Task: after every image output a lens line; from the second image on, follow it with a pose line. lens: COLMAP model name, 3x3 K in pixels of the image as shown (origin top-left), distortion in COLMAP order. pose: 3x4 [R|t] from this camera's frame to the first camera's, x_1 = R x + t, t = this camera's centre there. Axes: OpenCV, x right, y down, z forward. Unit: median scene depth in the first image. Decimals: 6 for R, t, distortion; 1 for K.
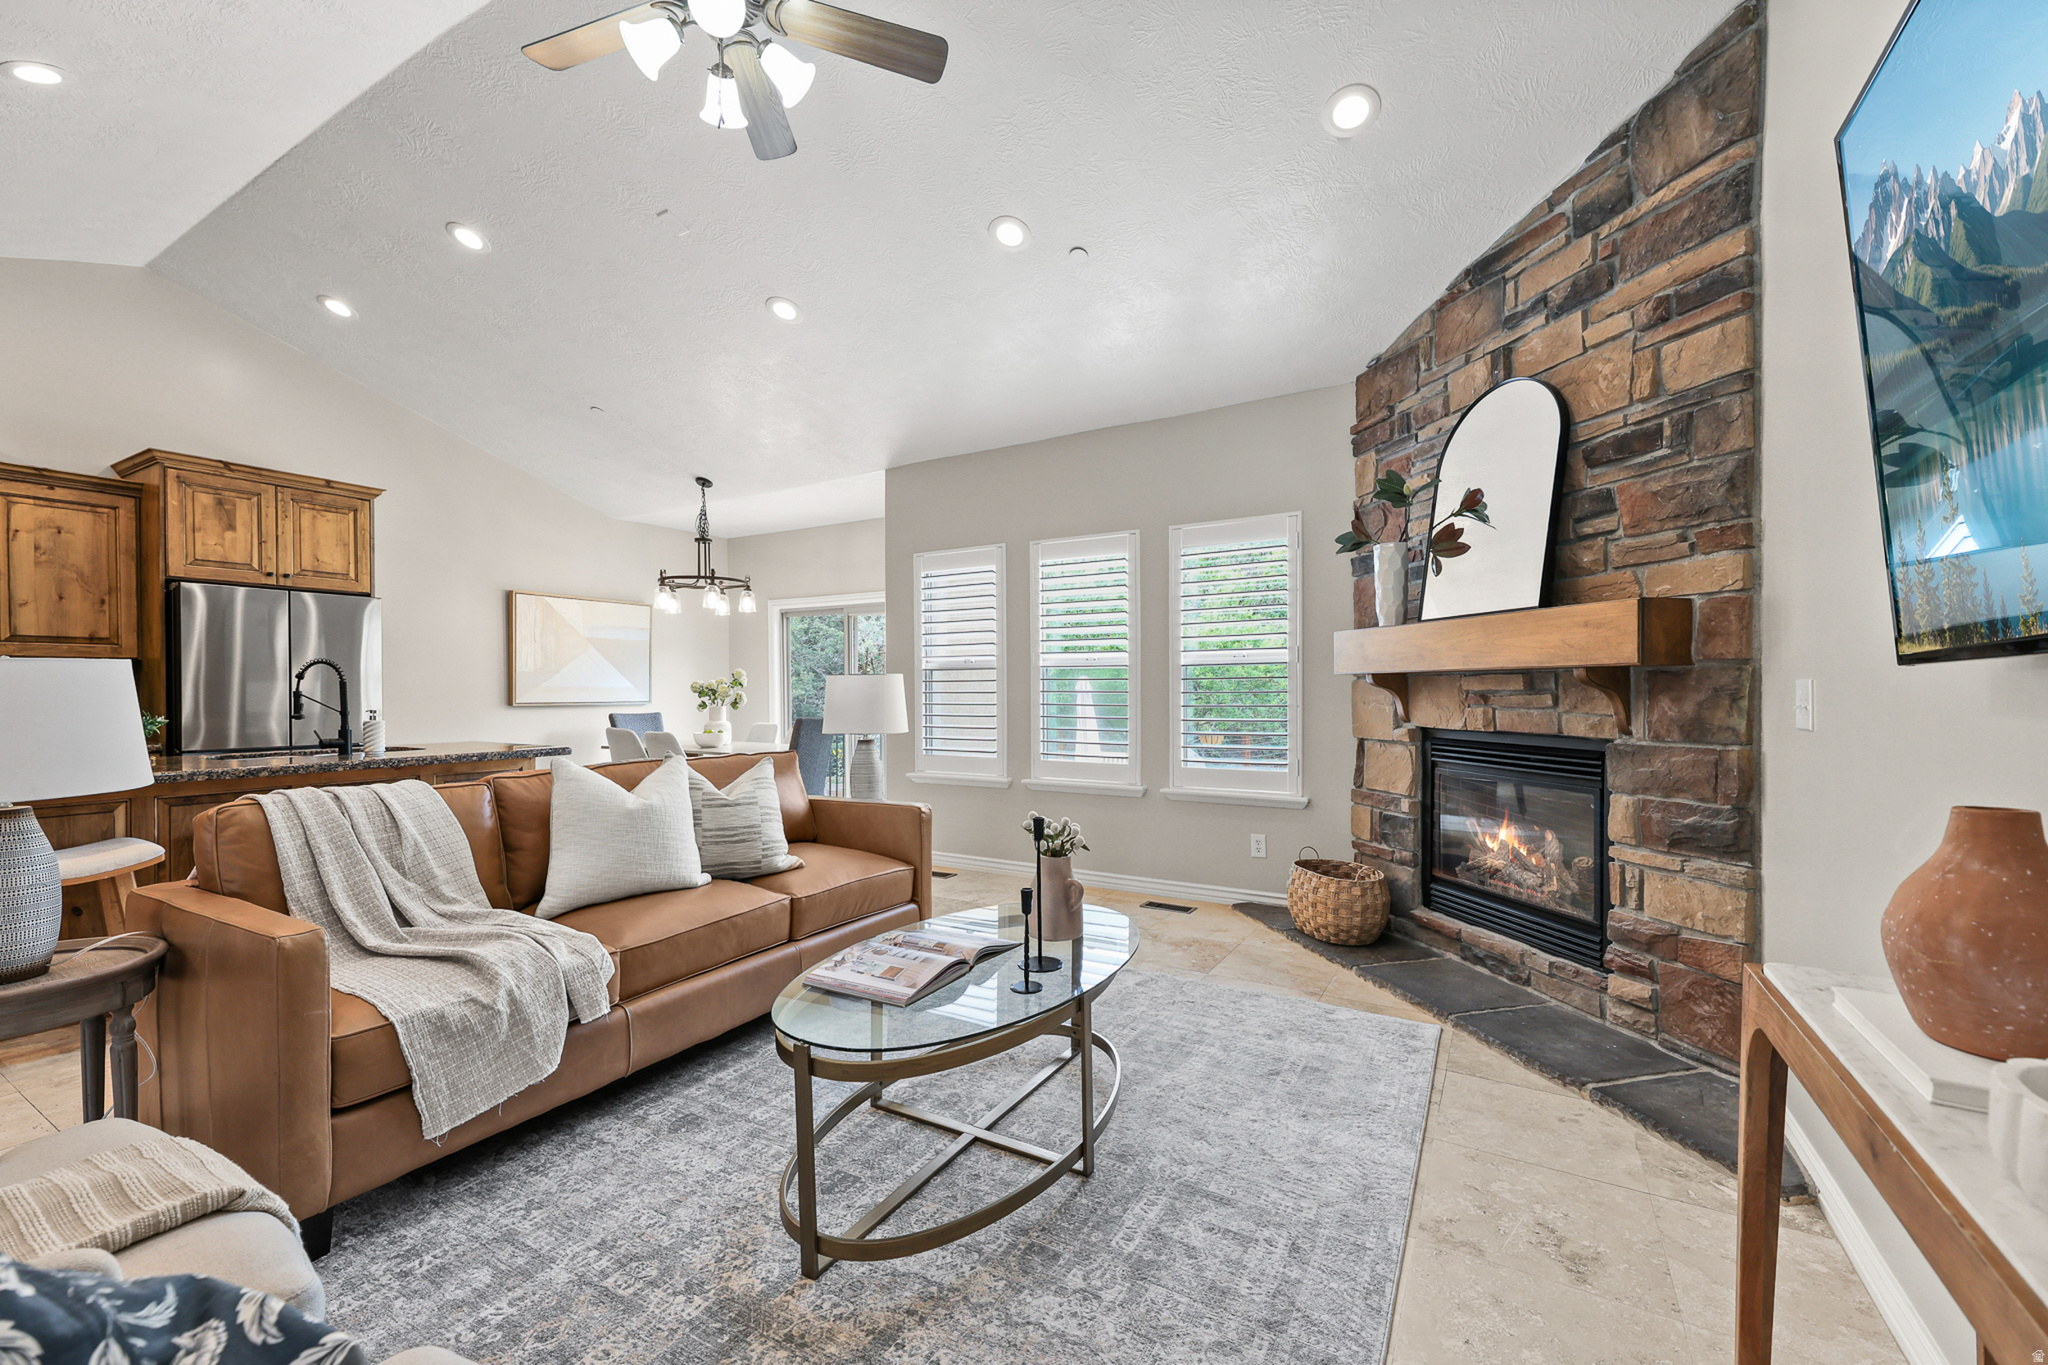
lens RADIAL K [[817.0, 0, 1033.1], [0, 817.0, 698.3], [0, 0, 1]] dist [0.003762, -0.001489]
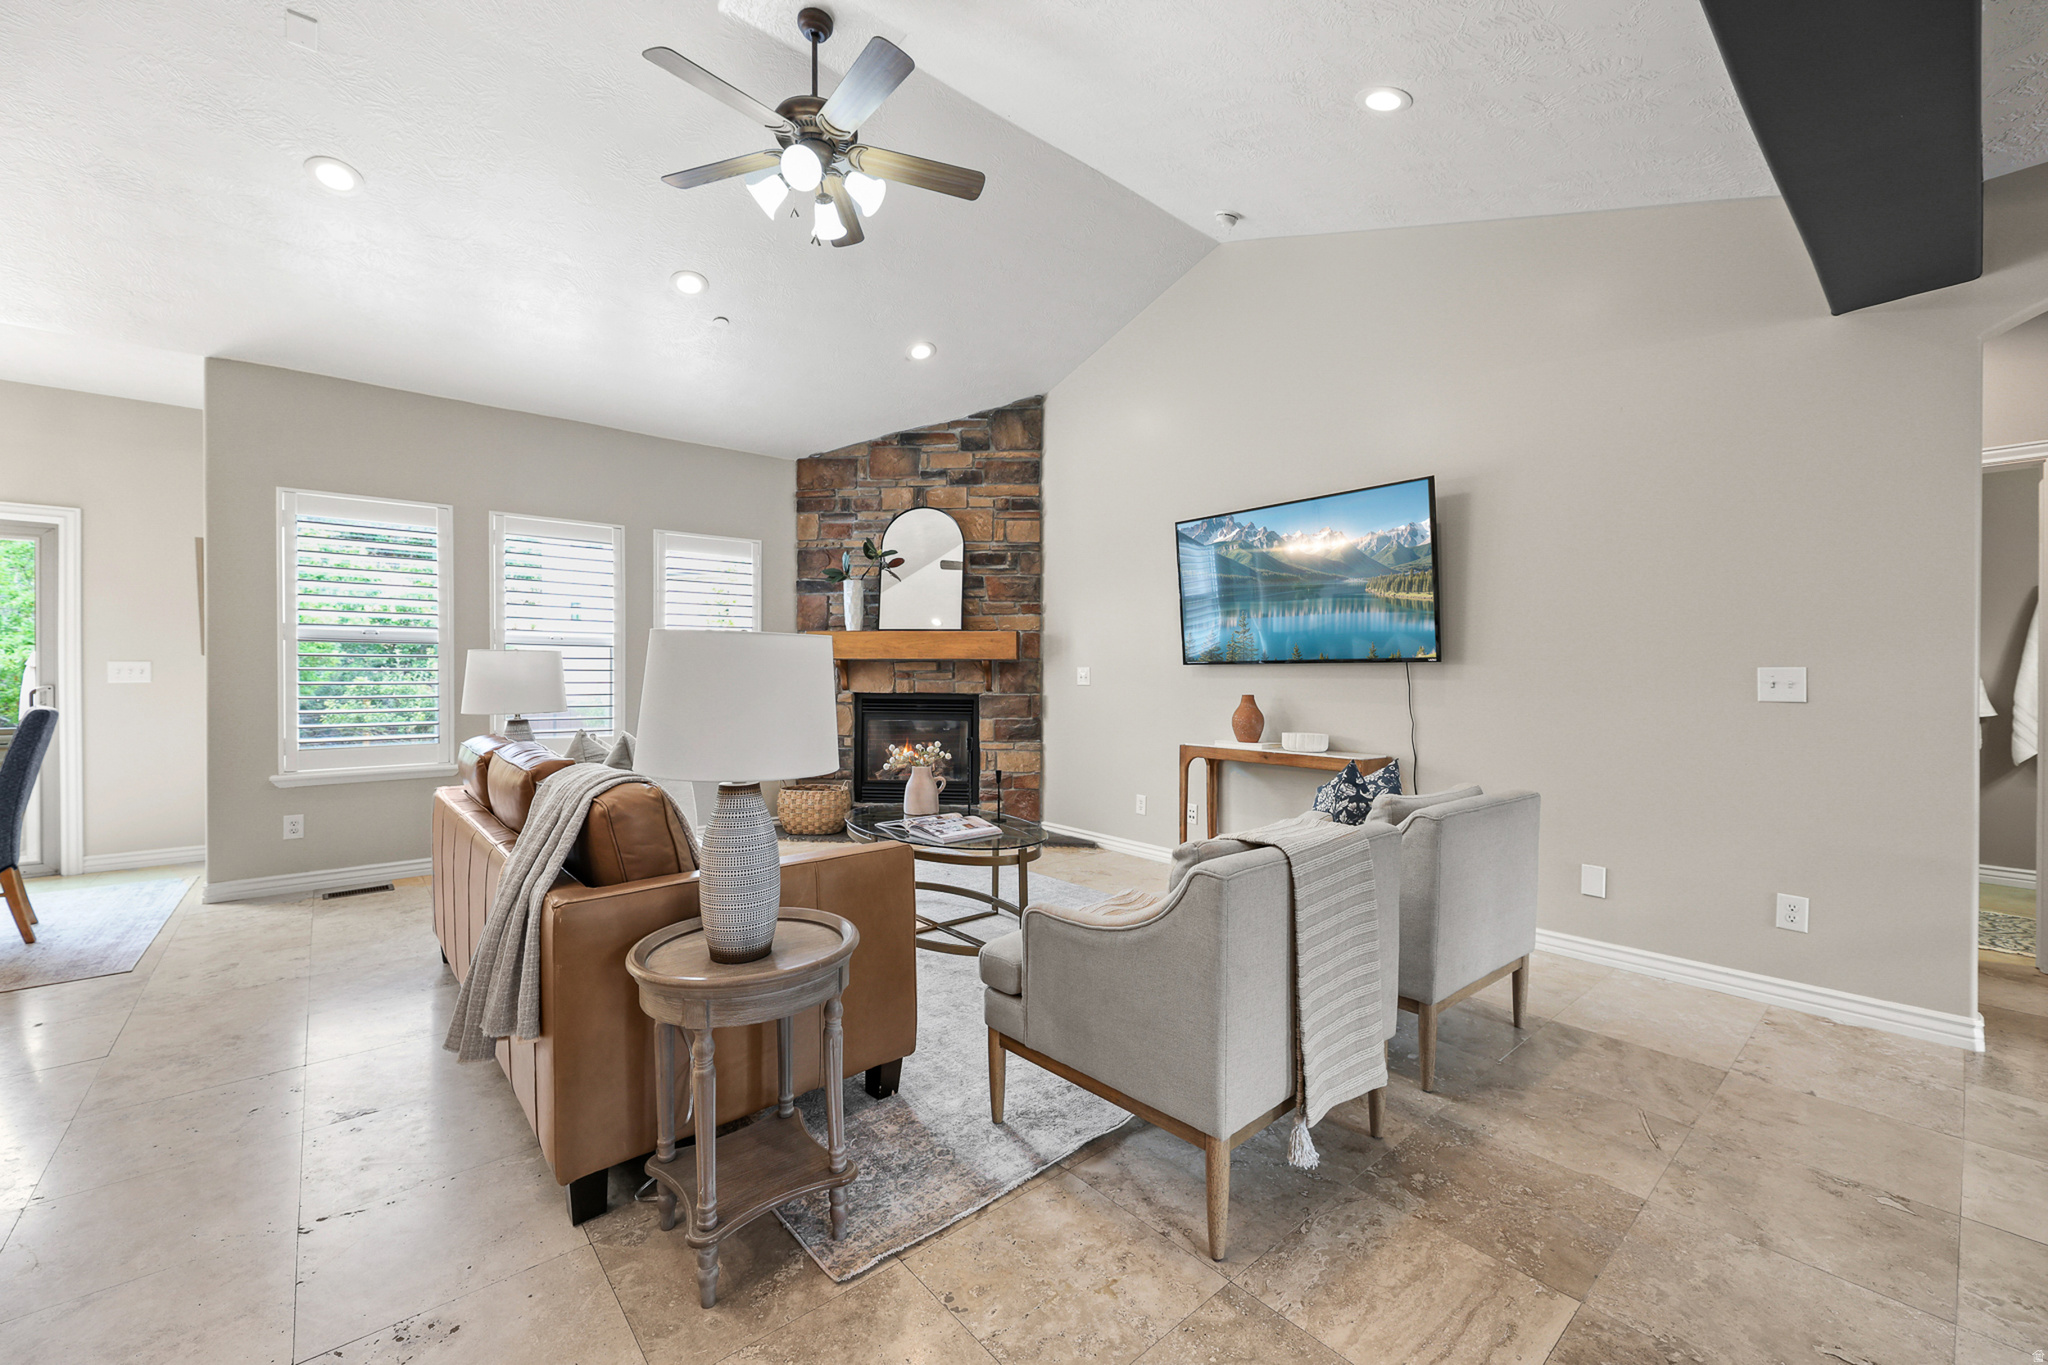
lens RADIAL K [[817.0, 0, 1018.3], [0, 817.0, 678.8], [0, 0, 1]] dist [0.003762, -0.001489]
pose [[0.328303, -0.005038, 0.944559, -0.882597], [0.004220, 0.999984, 0.003867, 0.002271], [-0.944563, 0.002717, 0.328319, 0.140147]]
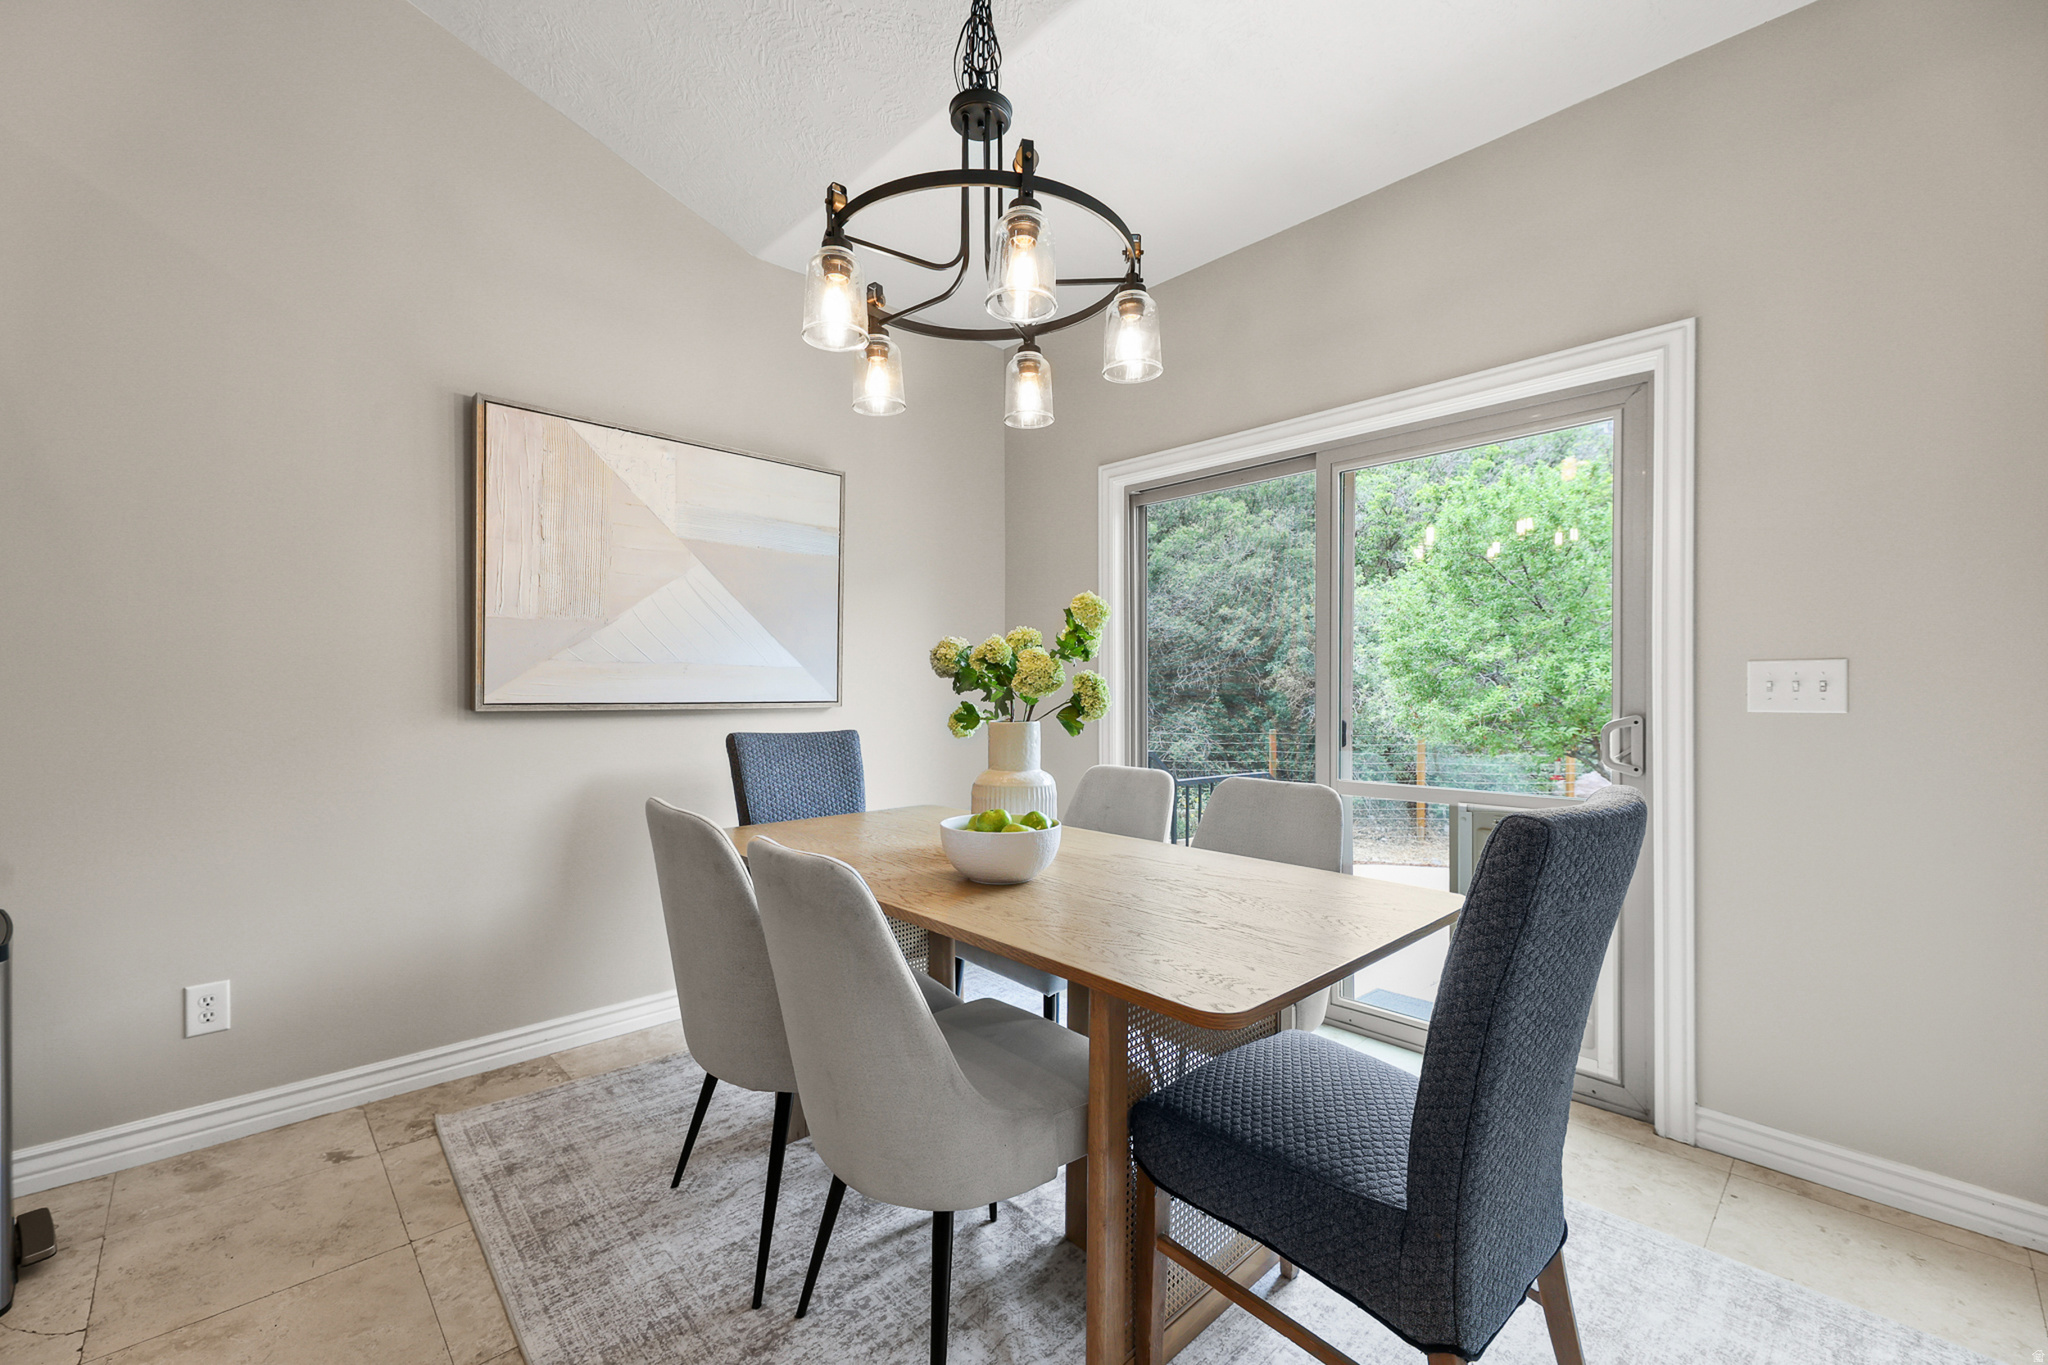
lens RADIAL K [[817.0, 0, 1030.5], [0, 817.0, 689.6], [0, 0, 1]] dist [0.003762, -0.001489]
pose [[0.961667, 0.003630, -0.274198, -0.484835], [-0.006973, 0.999913, -0.011220, 0.001986], [0.274133, 0.012702, 0.961608, 1.160034]]
